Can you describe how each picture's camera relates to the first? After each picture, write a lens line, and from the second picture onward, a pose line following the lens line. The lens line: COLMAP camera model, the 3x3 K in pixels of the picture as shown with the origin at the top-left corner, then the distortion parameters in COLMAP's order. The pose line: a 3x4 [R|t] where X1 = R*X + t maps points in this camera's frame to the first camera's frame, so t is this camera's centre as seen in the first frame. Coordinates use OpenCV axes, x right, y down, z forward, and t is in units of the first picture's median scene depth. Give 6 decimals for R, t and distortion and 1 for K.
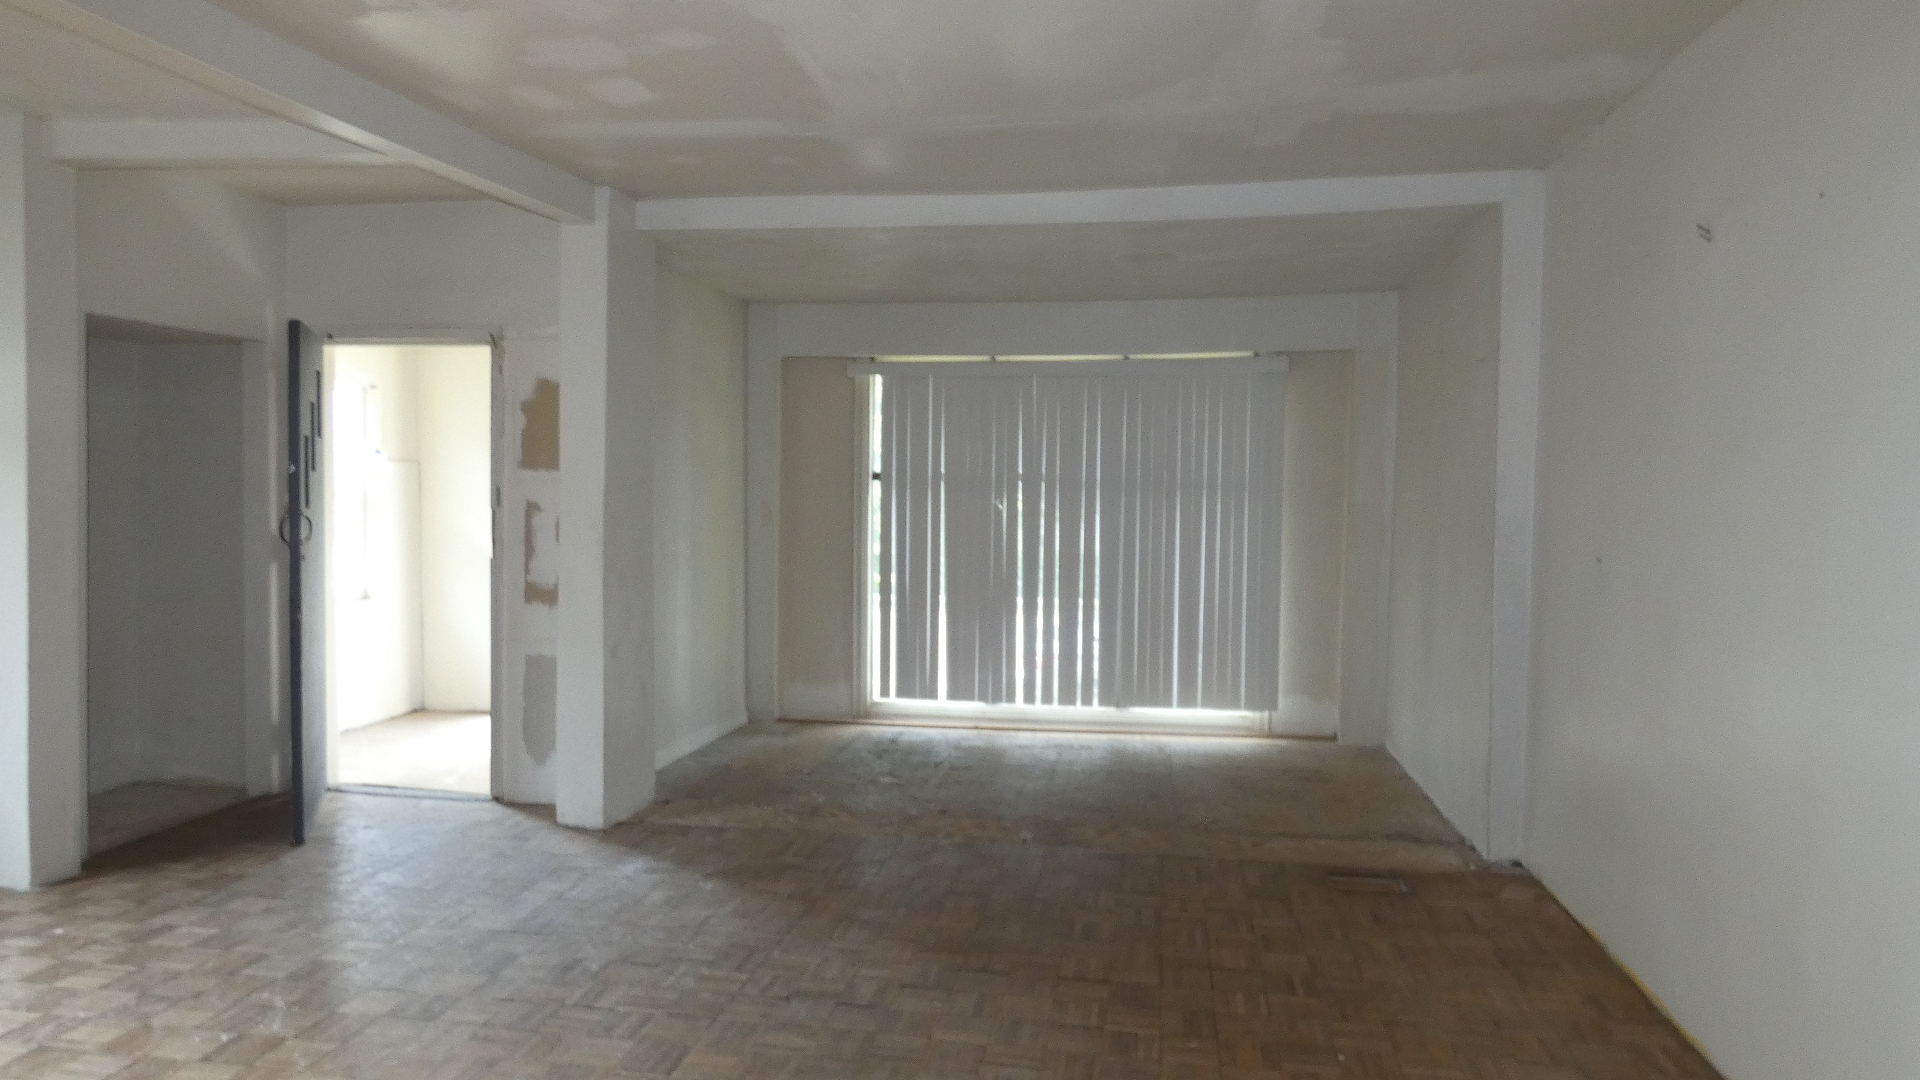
lens RADIAL K [[1188.0, 0, 960.0], [0, 1188.0, 540.0], [0, 0, 1]] dist [0.017195, -0.001196]
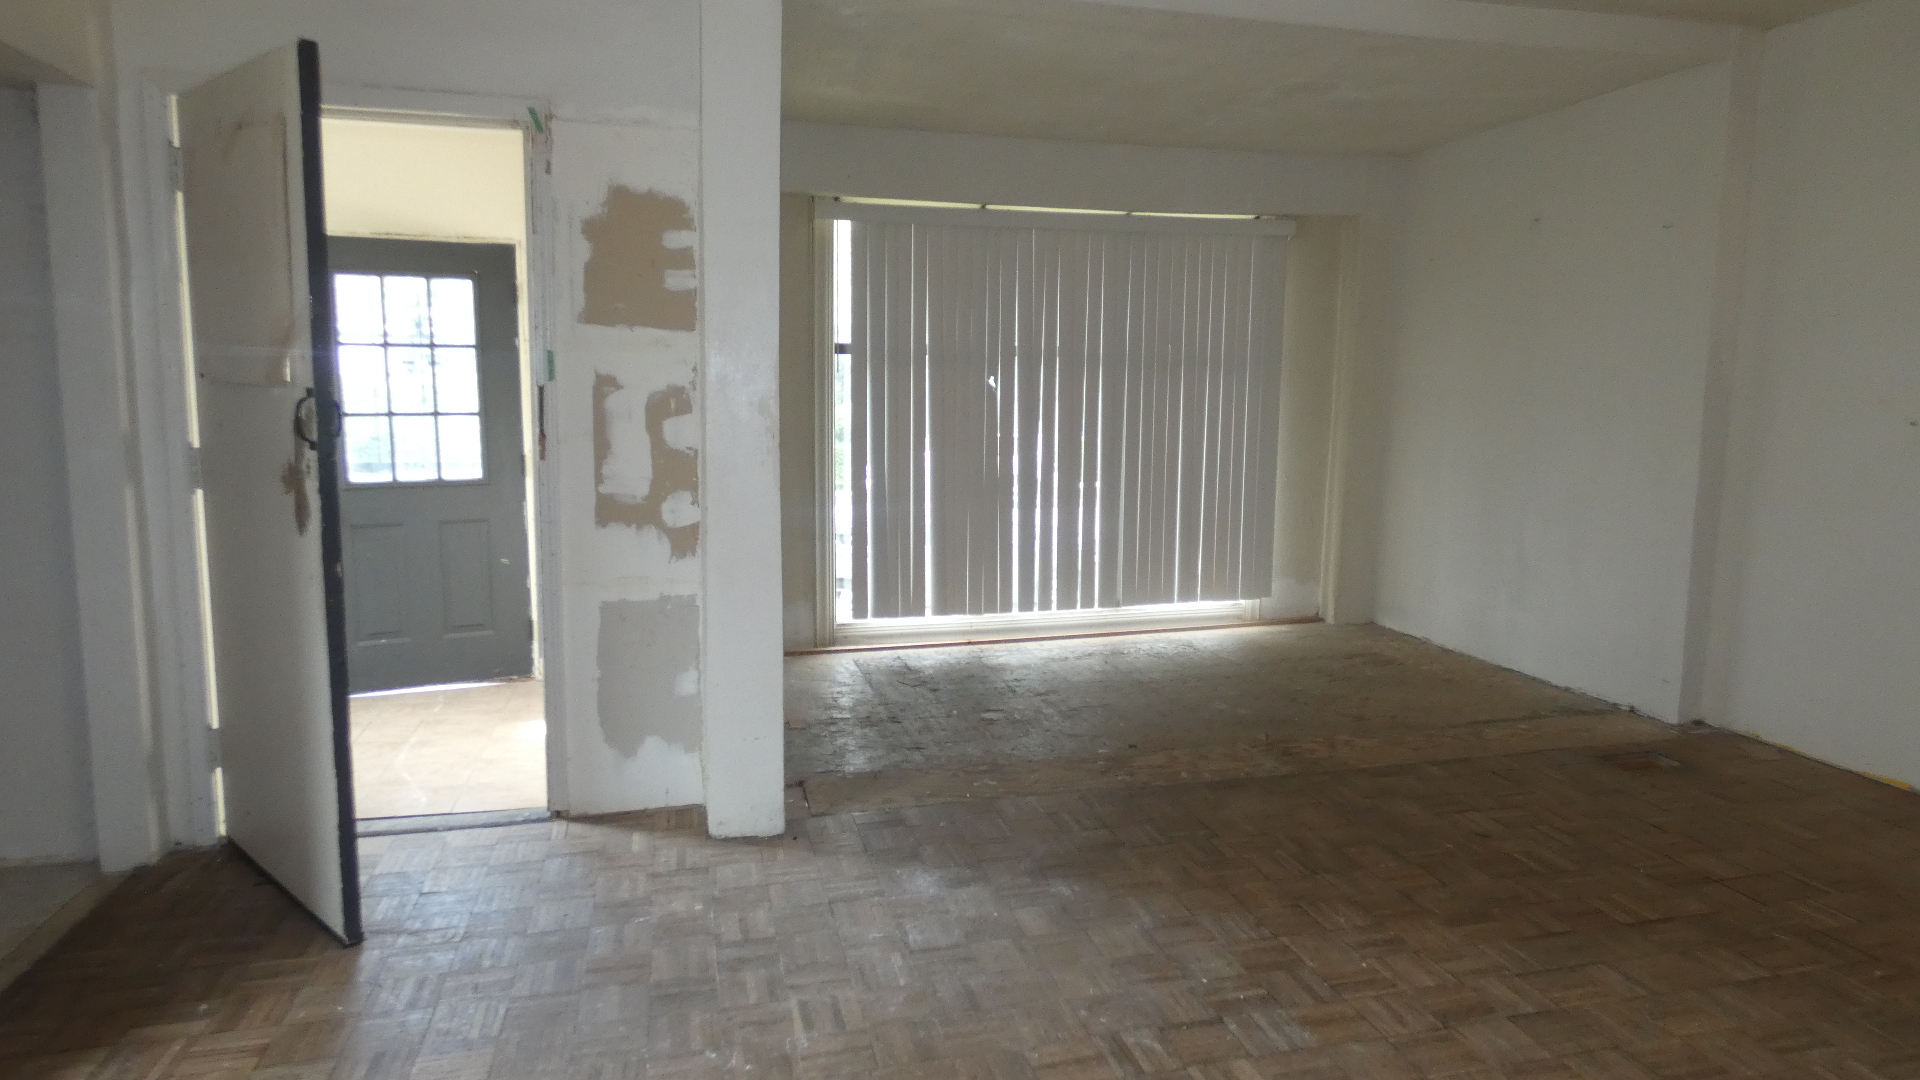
lens RADIAL K [[1188.0, 0, 960.0], [0, 1188.0, 540.0], [0, 0, 1]] dist [0.017195, -0.001196]
pose [[0.905884, -0.059547, 0.419320, -0.361811], [0.021725, 0.995297, 0.094408, 0.001236], [-0.422969, -0.076413, 0.902916, 0.238321]]
